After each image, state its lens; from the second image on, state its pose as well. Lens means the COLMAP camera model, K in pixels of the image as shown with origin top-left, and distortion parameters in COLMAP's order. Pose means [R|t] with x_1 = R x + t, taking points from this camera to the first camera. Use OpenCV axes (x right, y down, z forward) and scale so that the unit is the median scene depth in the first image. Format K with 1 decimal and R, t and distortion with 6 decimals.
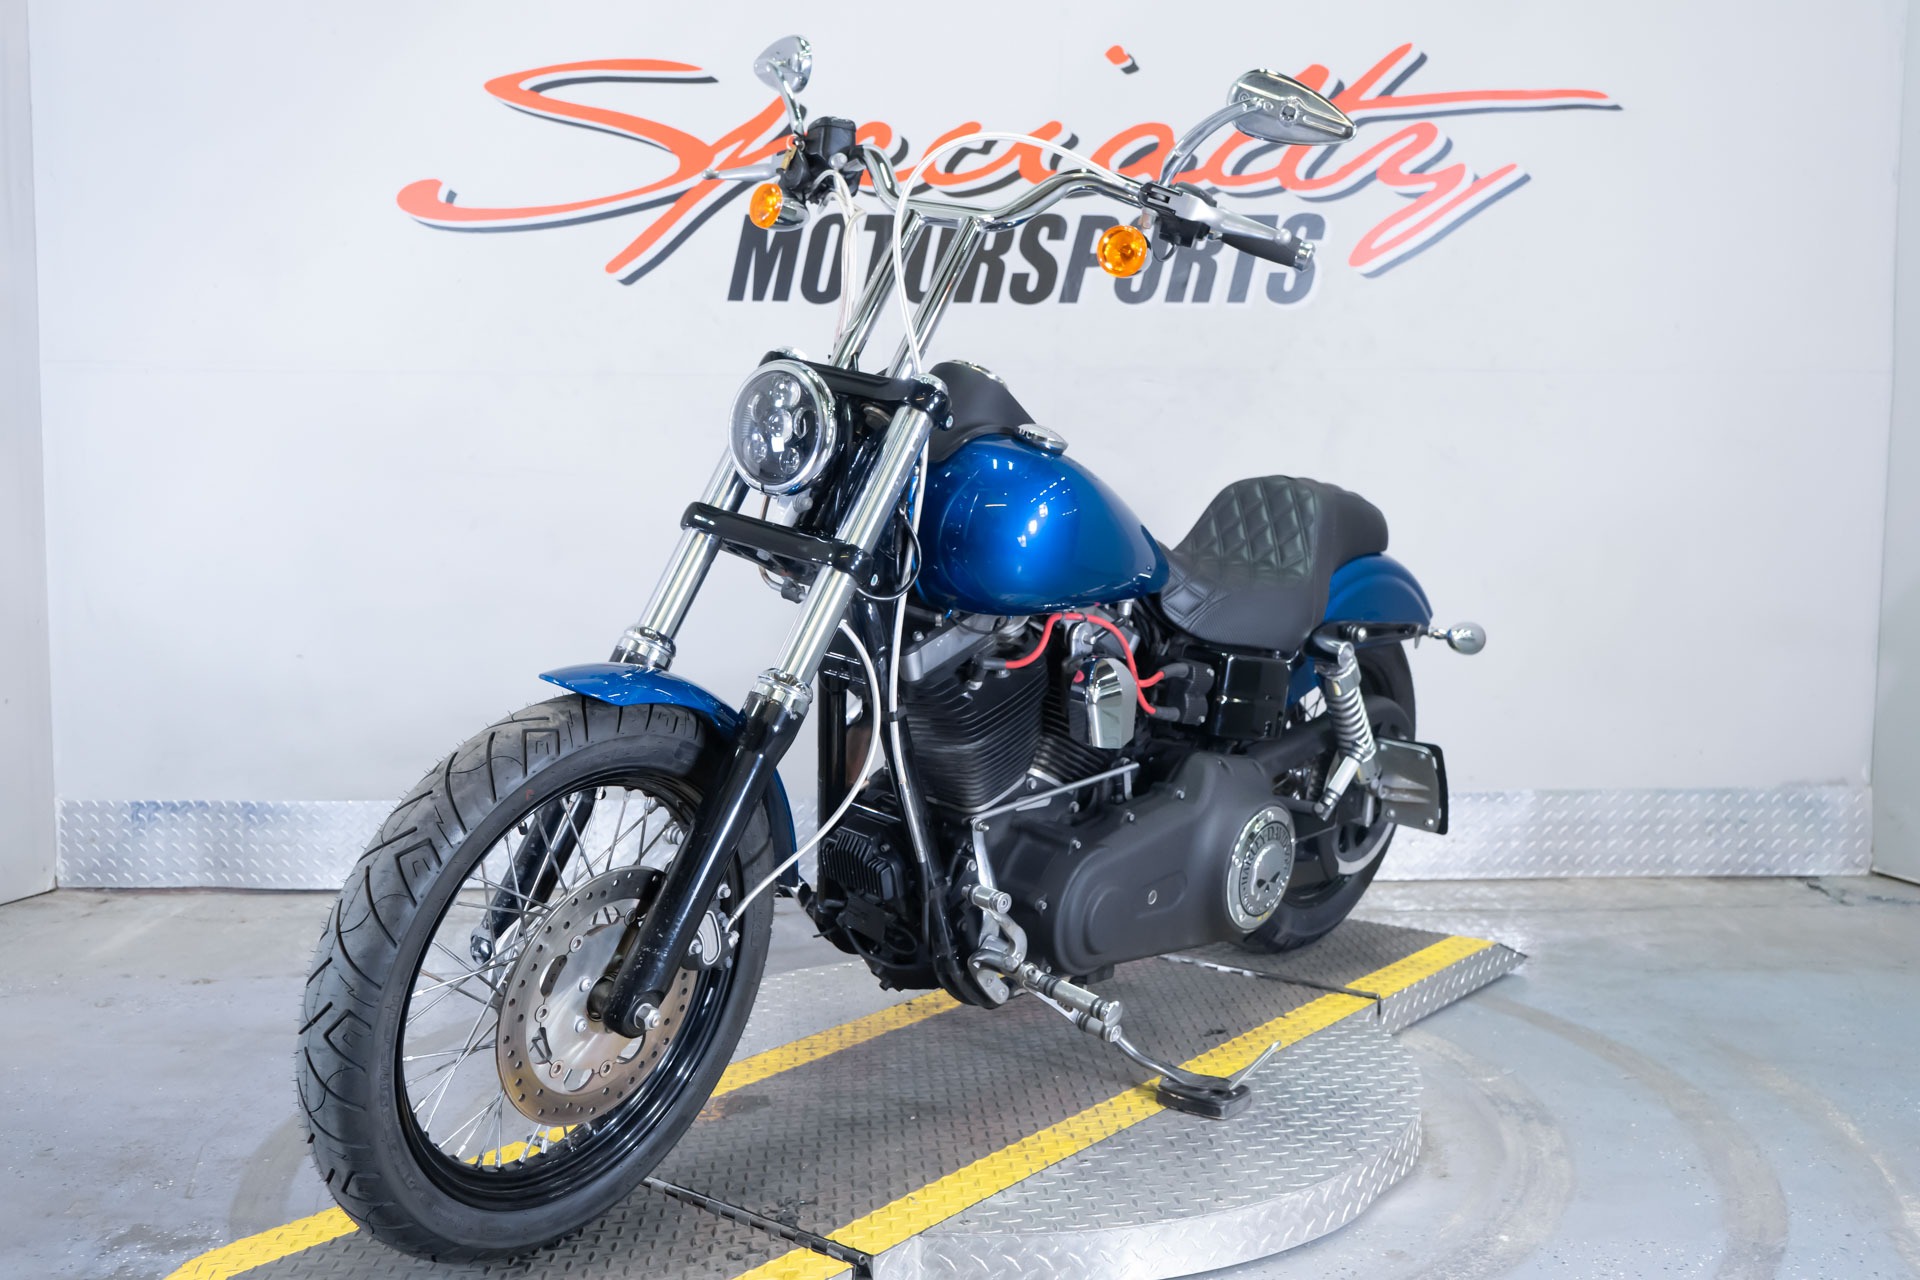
lens RADIAL K [[1850.0, 0, 958.0], [0, 1850.0, 638.5], [0, 0, 1]] dist [0.003293, 0.007602]
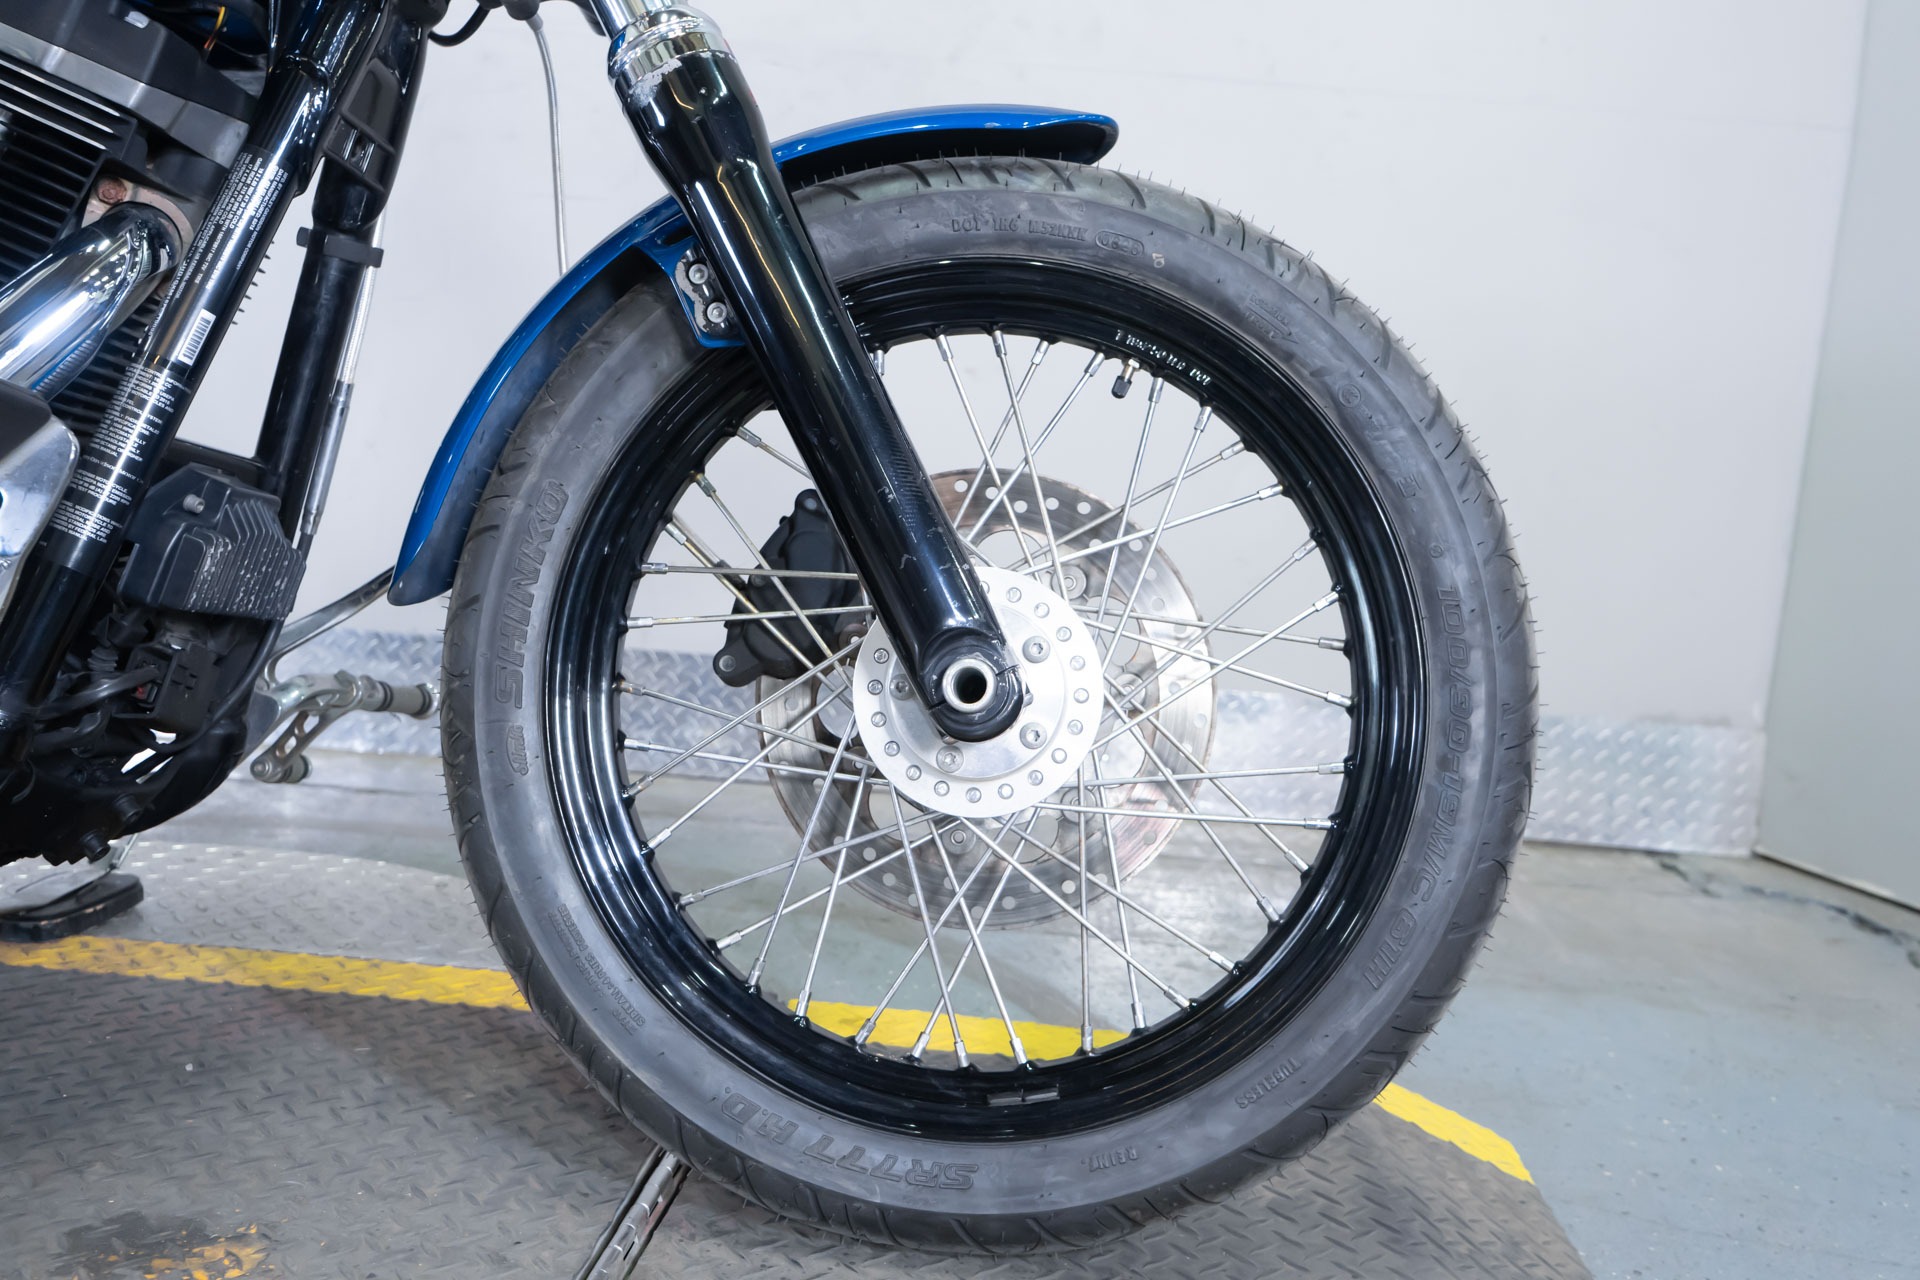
lens RADIAL K [[1576.4, 0, 960.0], [0, 1576.4, 640.0], [0, 0, 1]] dist [0.005166, 0.004019]
pose [[0.996325, 0.082608, -0.022643, 0.205585], [-0.082113, 0.996381, 0.021956, 0.058666], [0.024375, -0.020016, 0.999503, 0.406699]]
